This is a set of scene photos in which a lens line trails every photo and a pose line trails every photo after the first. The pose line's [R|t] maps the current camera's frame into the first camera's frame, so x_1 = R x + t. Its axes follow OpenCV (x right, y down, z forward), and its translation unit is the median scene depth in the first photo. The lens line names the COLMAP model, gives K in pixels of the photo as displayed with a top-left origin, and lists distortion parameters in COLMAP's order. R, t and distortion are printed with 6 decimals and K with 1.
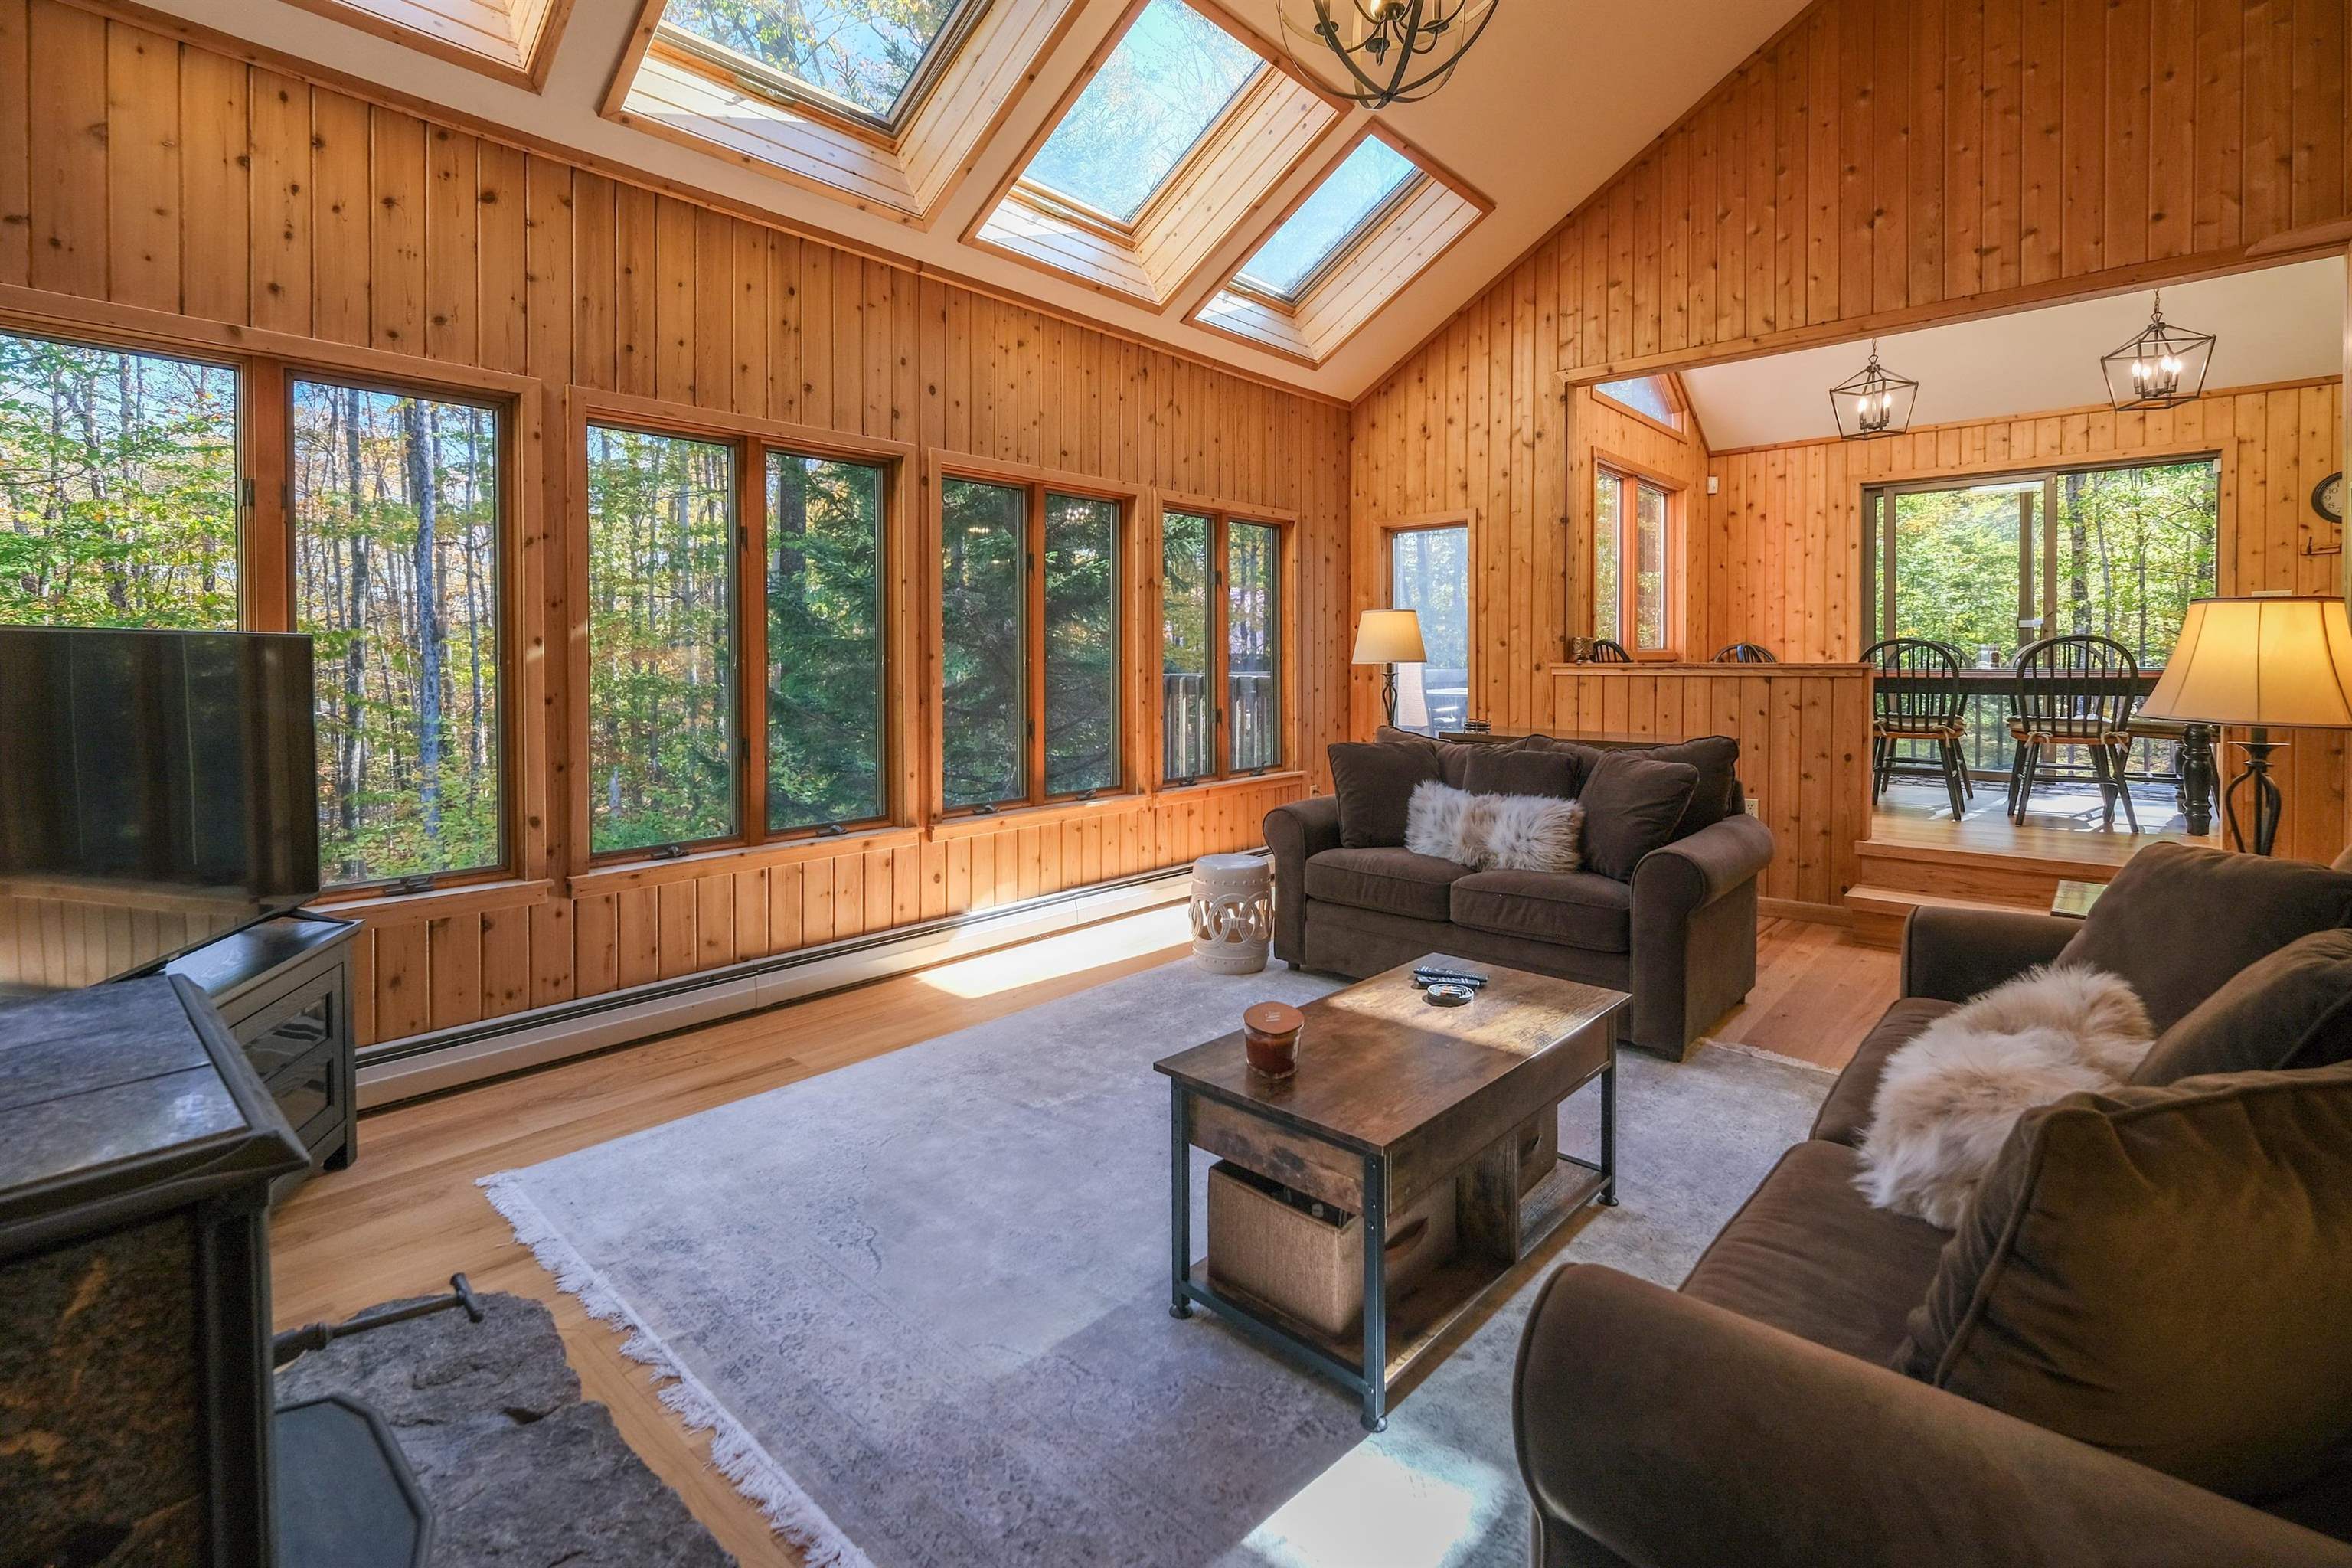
lens RADIAL K [[1057.6, 0, 1209.2], [0, 1057.6, 662.7], [0, 0, 1]] dist [0.002898, 0.000295]
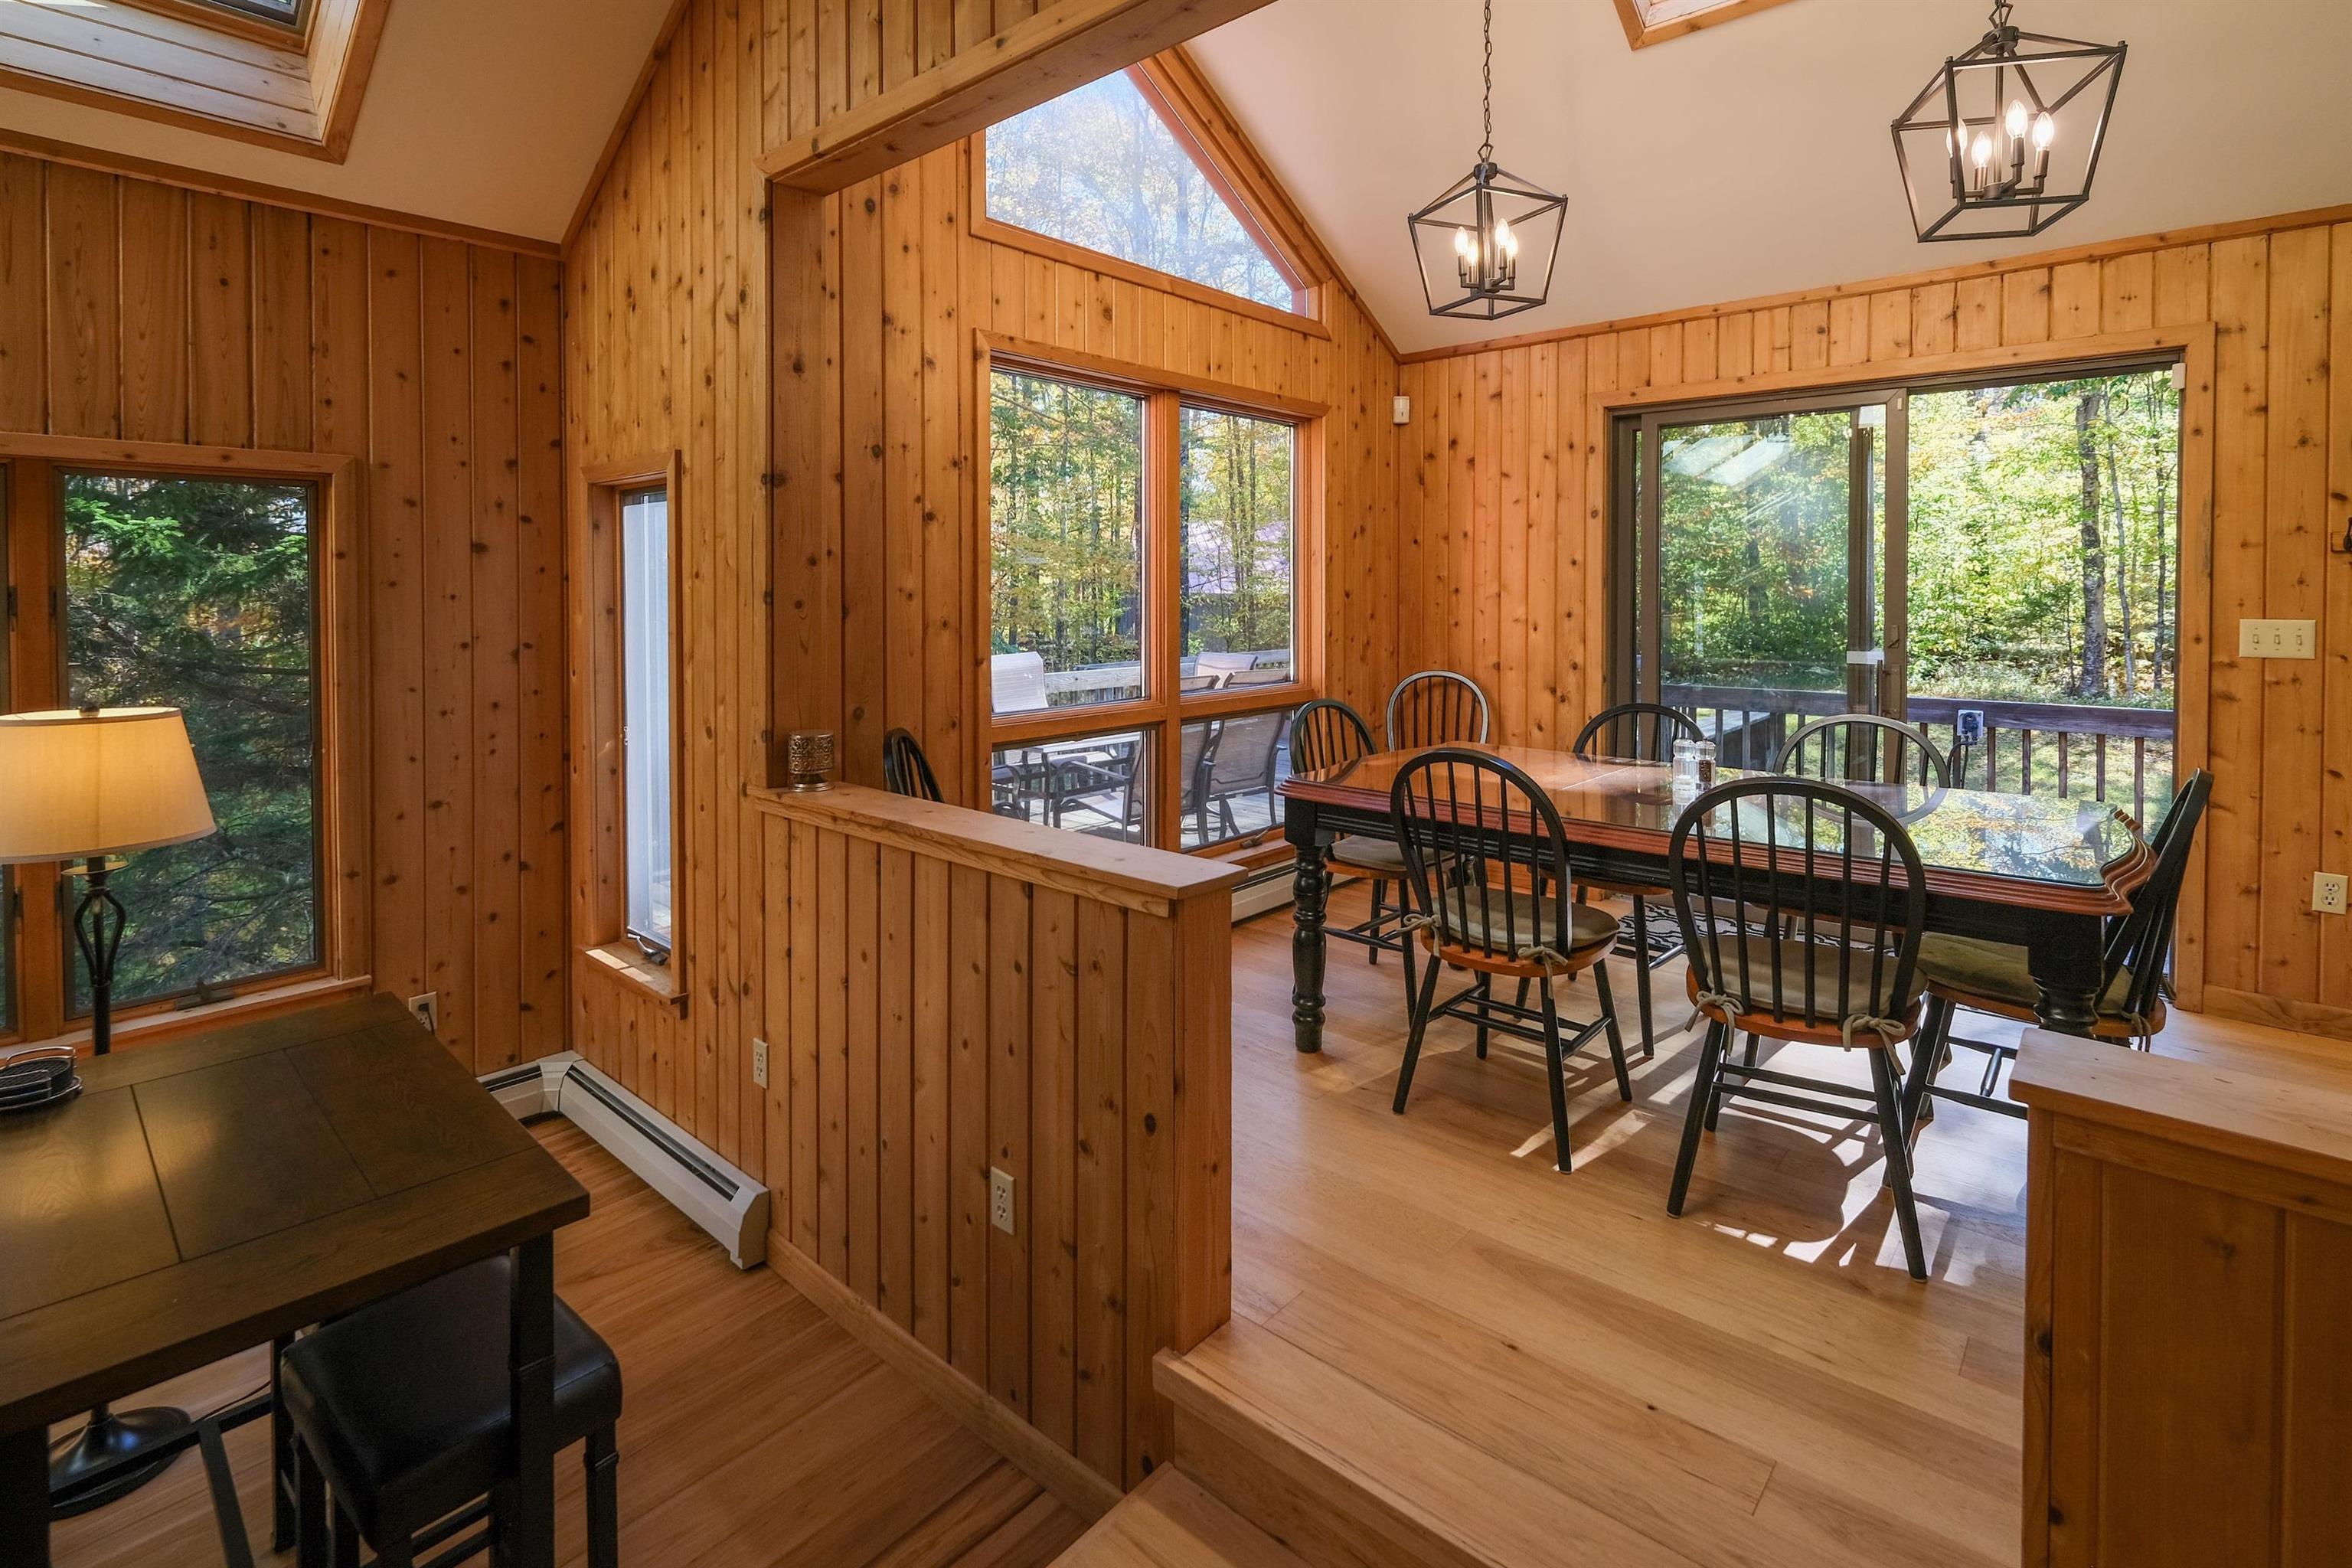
lens RADIAL K [[1119.0, 0, 1218.4], [0, 1119.0, 602.7], [0, 0, 1]] dist [-0.003574, -0.000749]
pose [[0.999921, 0.003913, 0.011919, 0.432830], [-0.003957, 0.999985, 0.003679, -0.068353], [-0.011904, -0.003726, 0.999922, 0.418100]]
